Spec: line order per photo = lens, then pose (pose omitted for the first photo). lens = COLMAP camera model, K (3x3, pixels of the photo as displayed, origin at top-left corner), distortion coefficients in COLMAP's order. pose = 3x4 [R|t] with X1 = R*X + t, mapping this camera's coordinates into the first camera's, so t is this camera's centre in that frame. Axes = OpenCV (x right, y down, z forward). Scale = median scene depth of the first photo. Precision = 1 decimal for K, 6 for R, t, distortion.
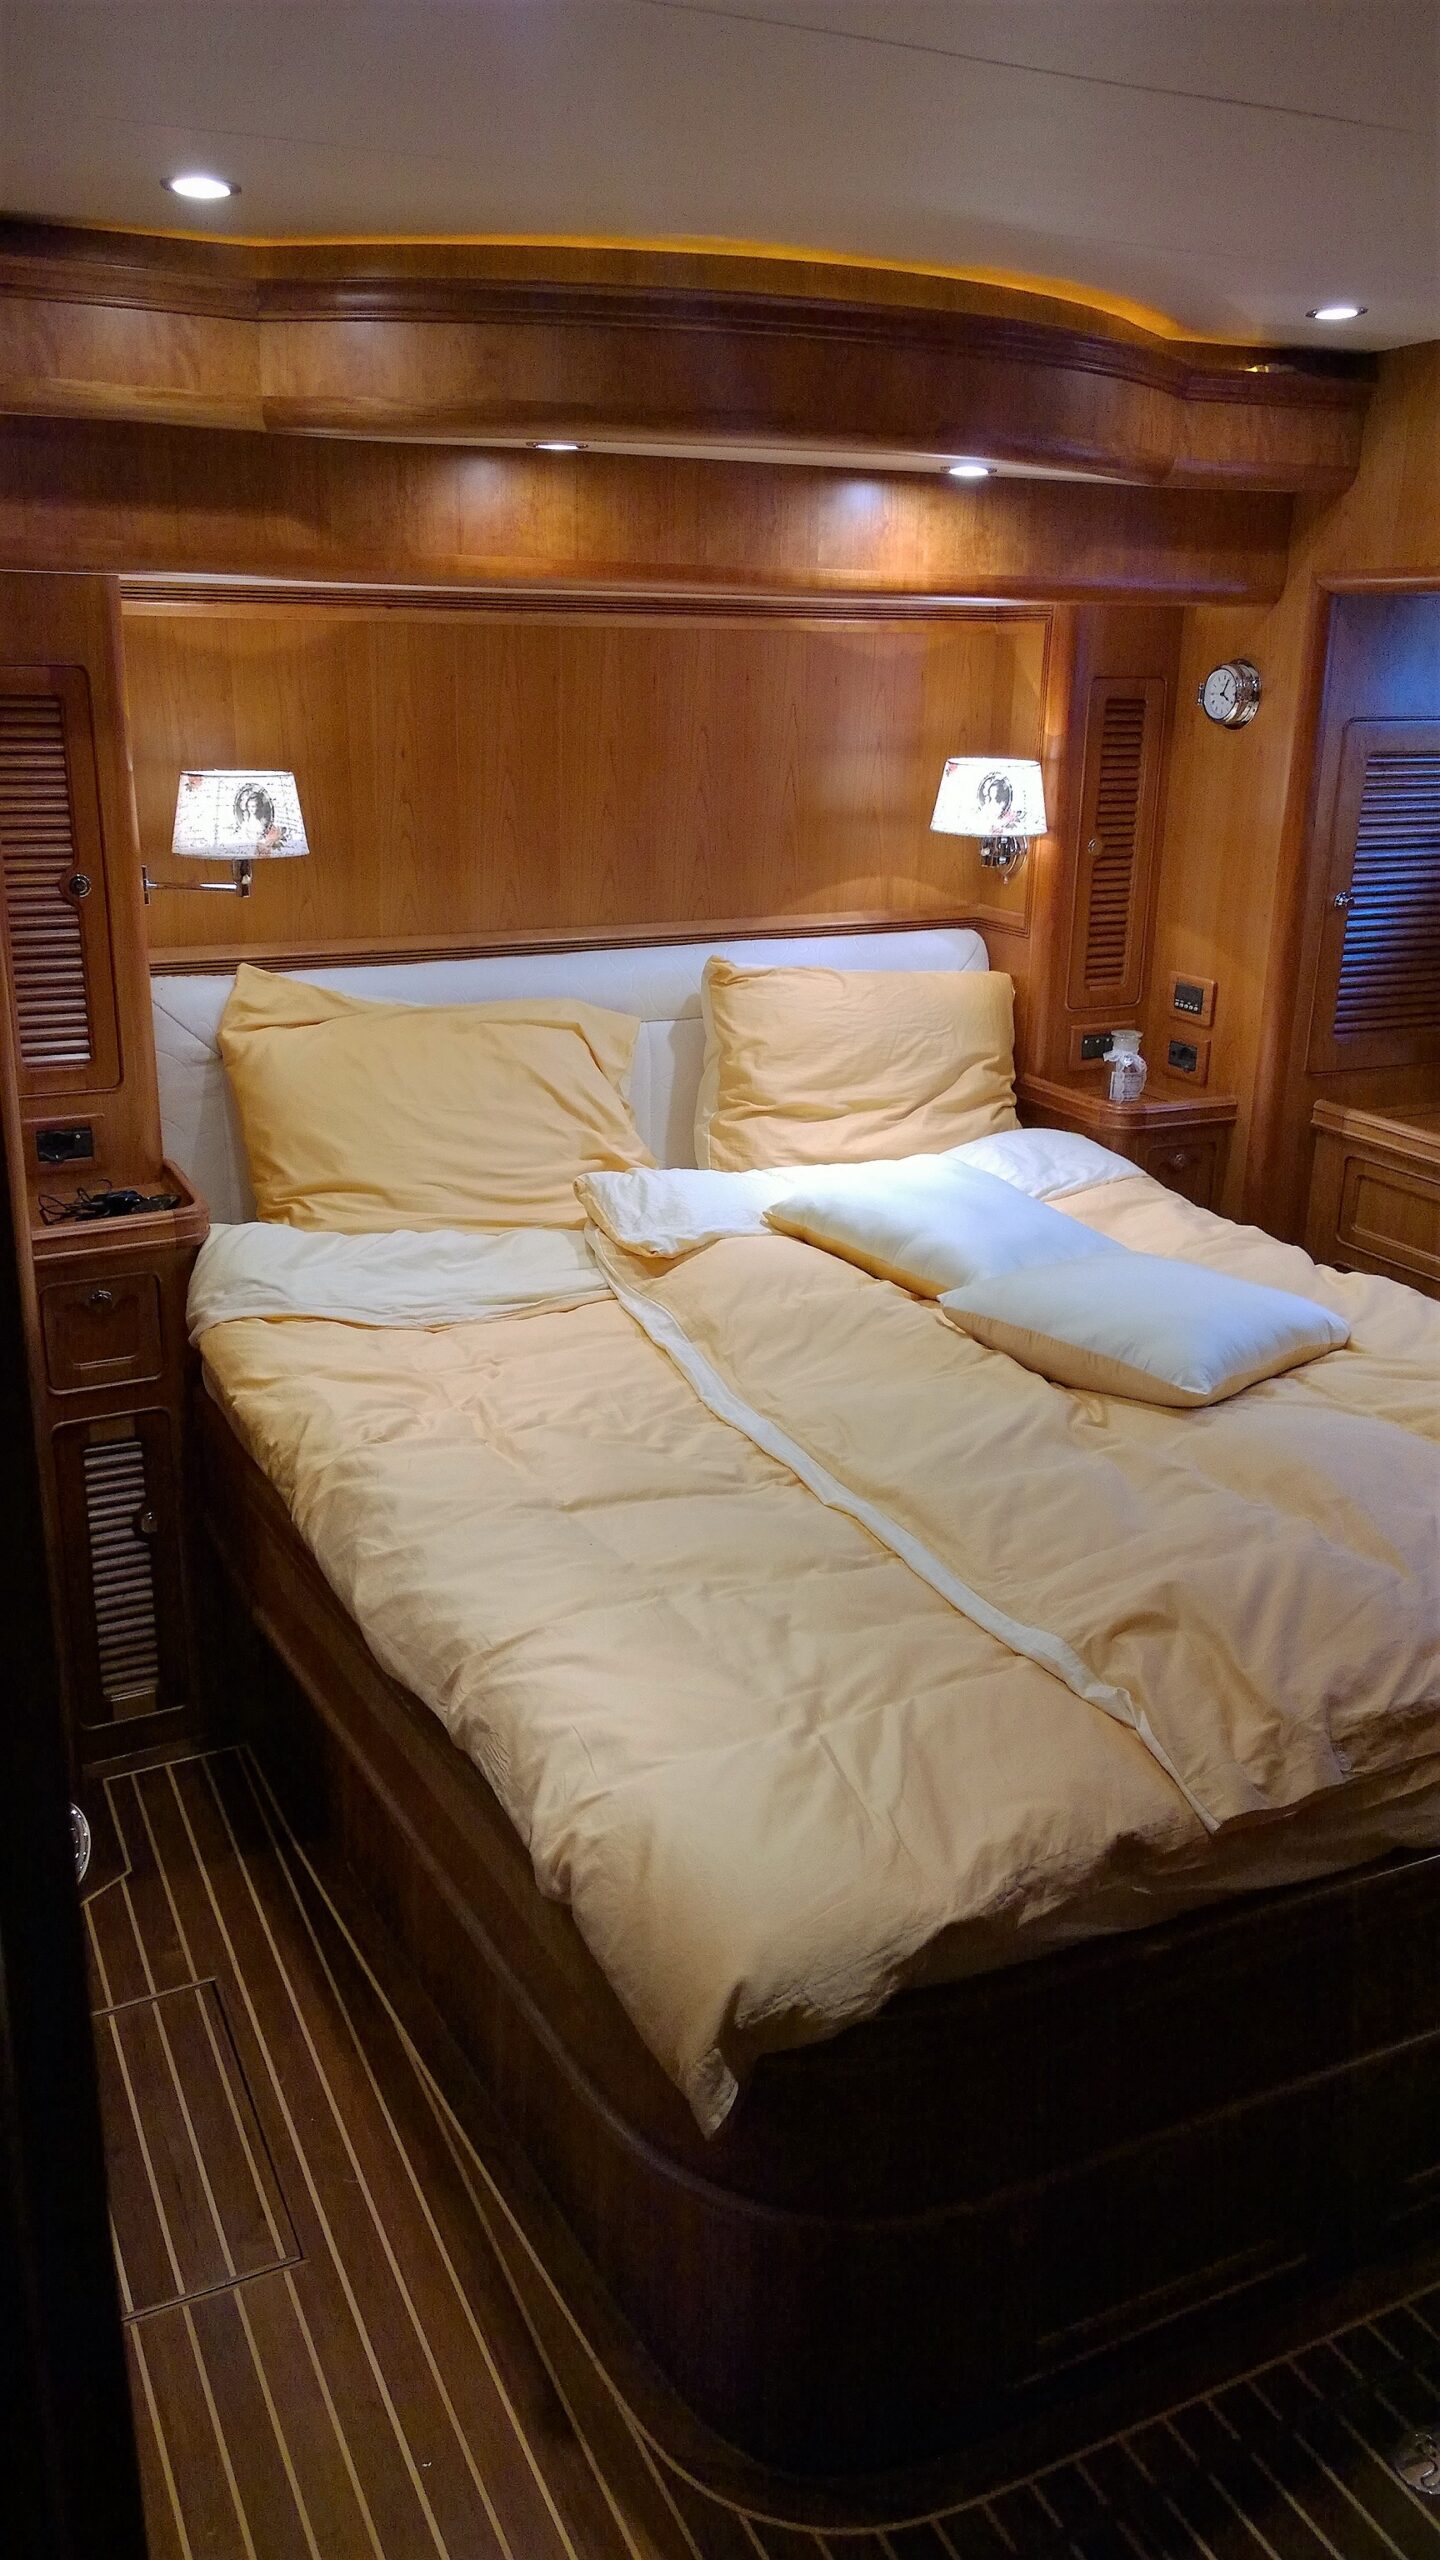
lens RADIAL K [[1837.8, 0, 705.8], [0, 1837.8, 1257.7], [0, 0, 1]] dist [0.040217, -0.008398]
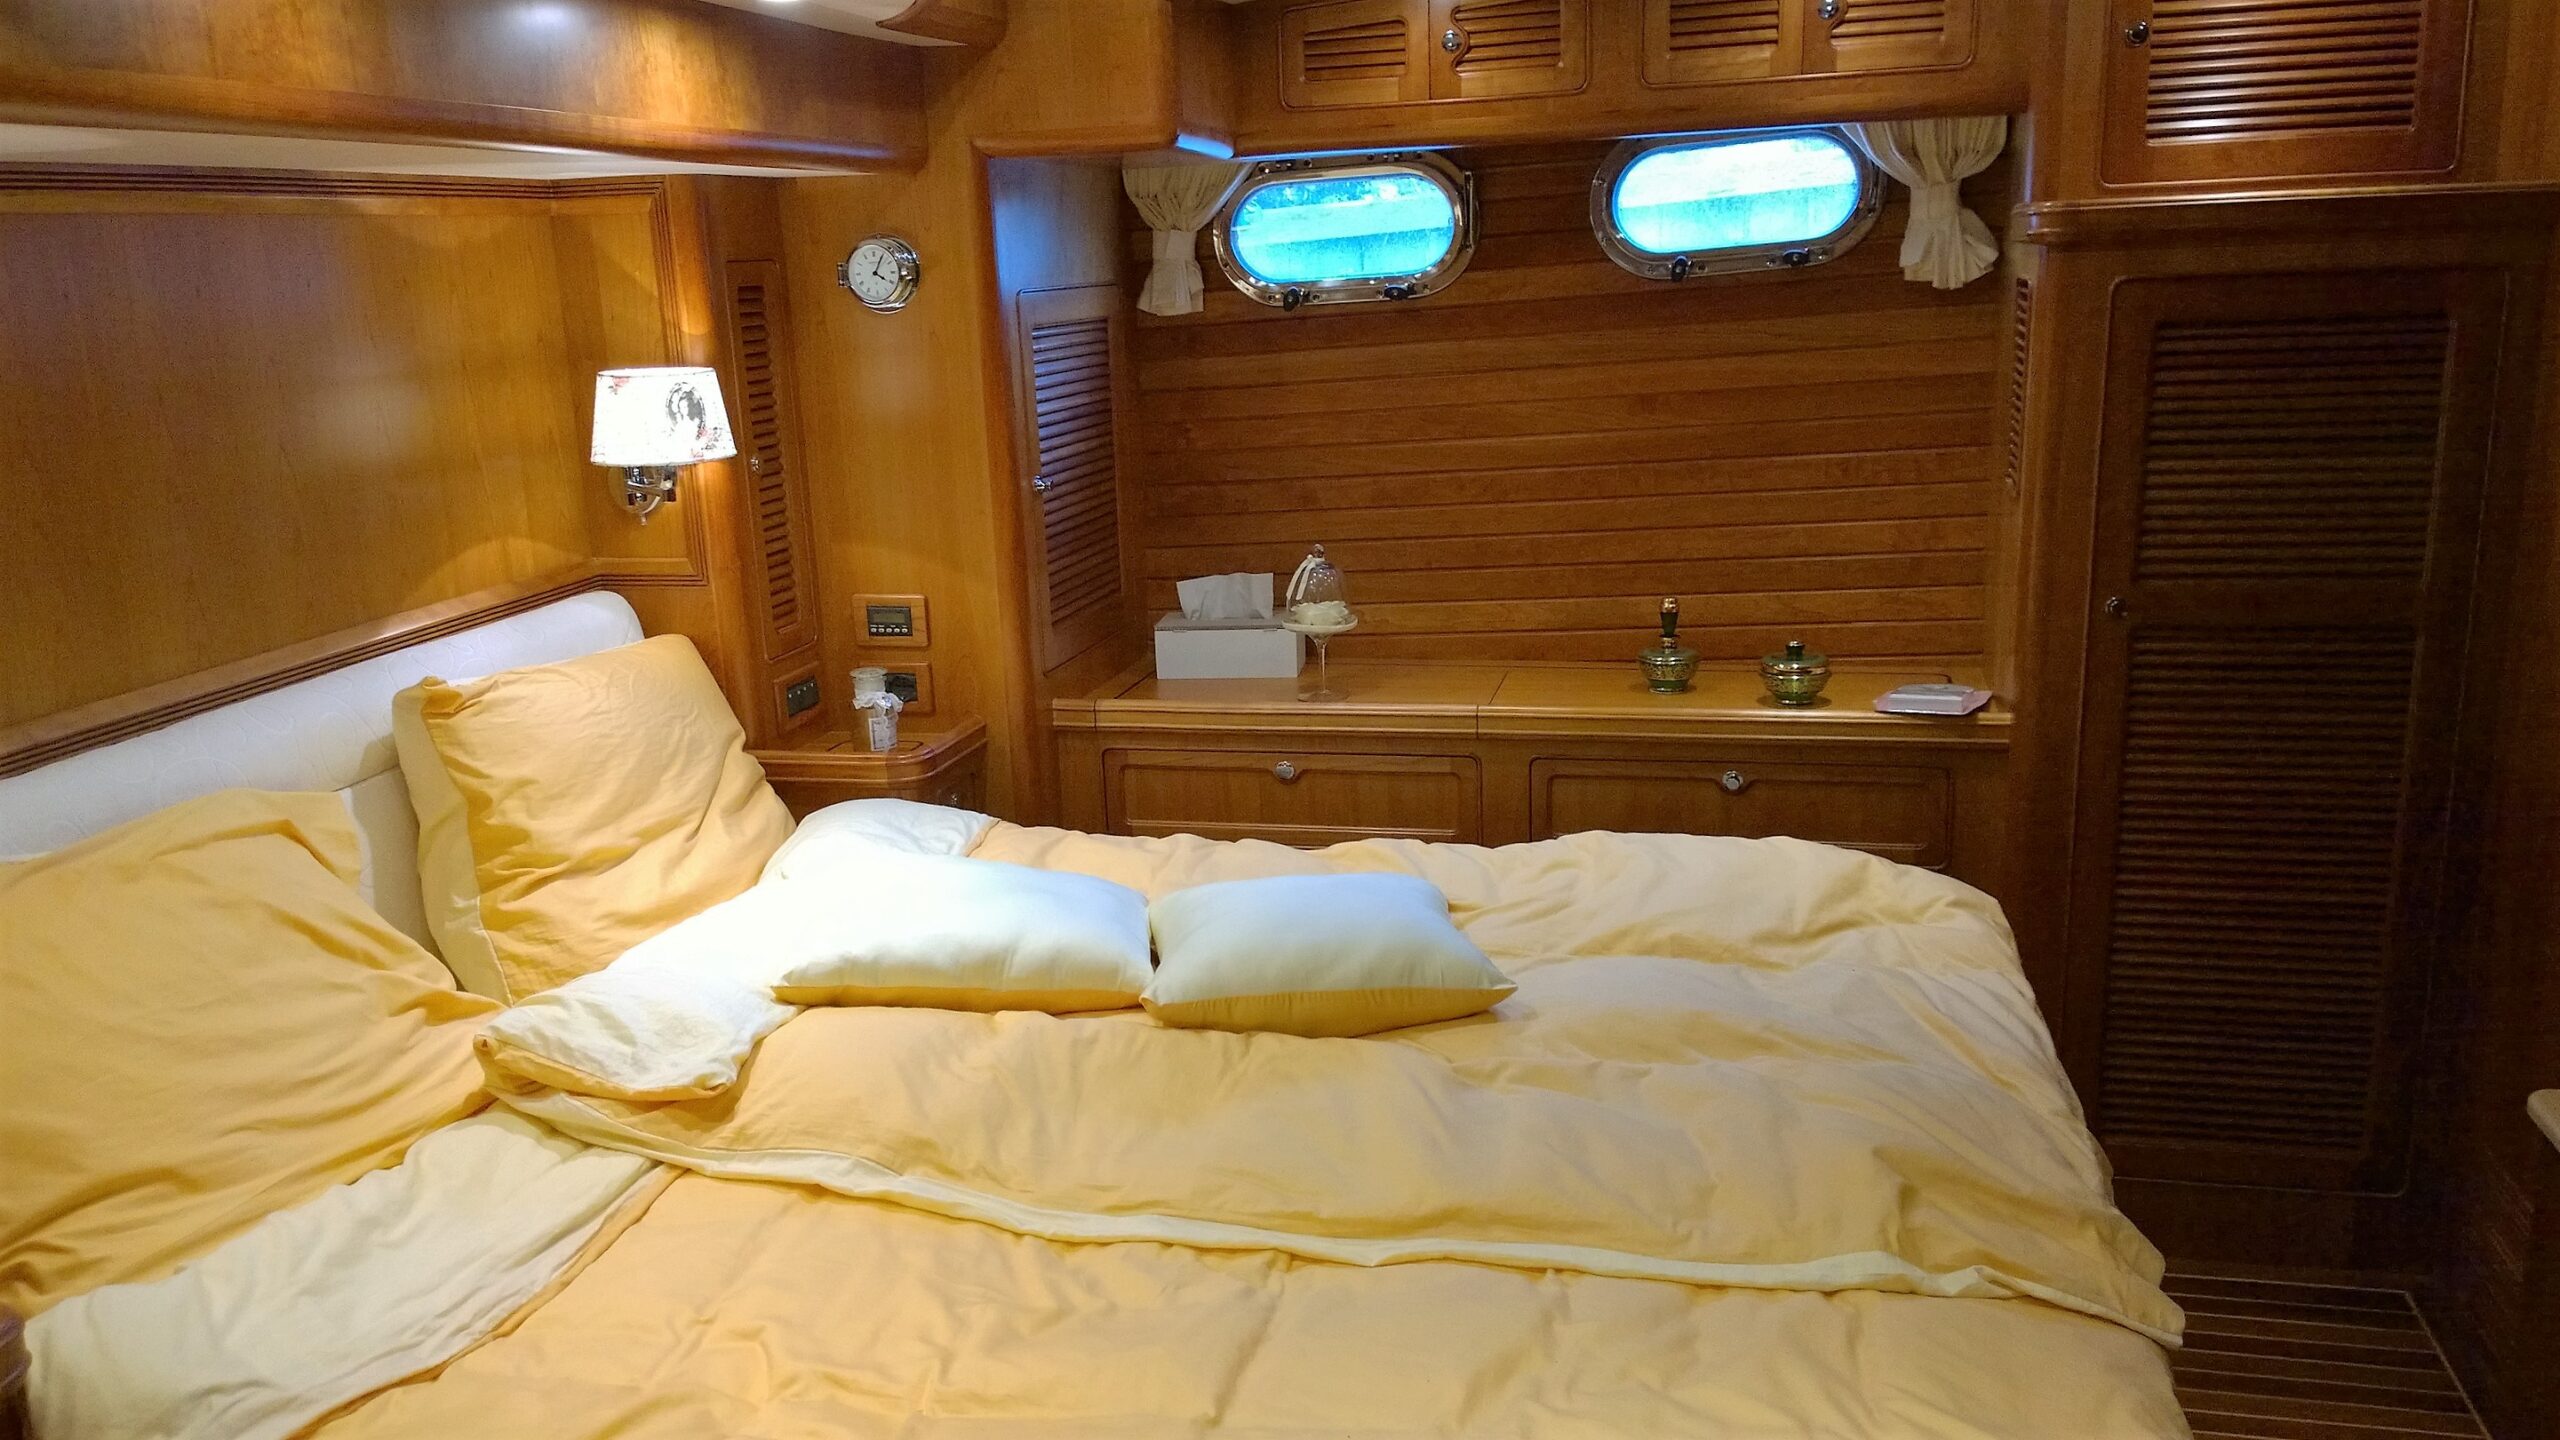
lens RADIAL K [[1952.4, 0, 1263.7], [0, 1952.4, 795.3], [0, 0, 1]] dist [0.020837, -0.018542]
pose [[0.633239, -0.248084, 0.733118, -0.342439], [0.288478, 0.954633, 0.073867, -0.085796], [-0.718184, 0.164712, 0.676078, 0.288902]]
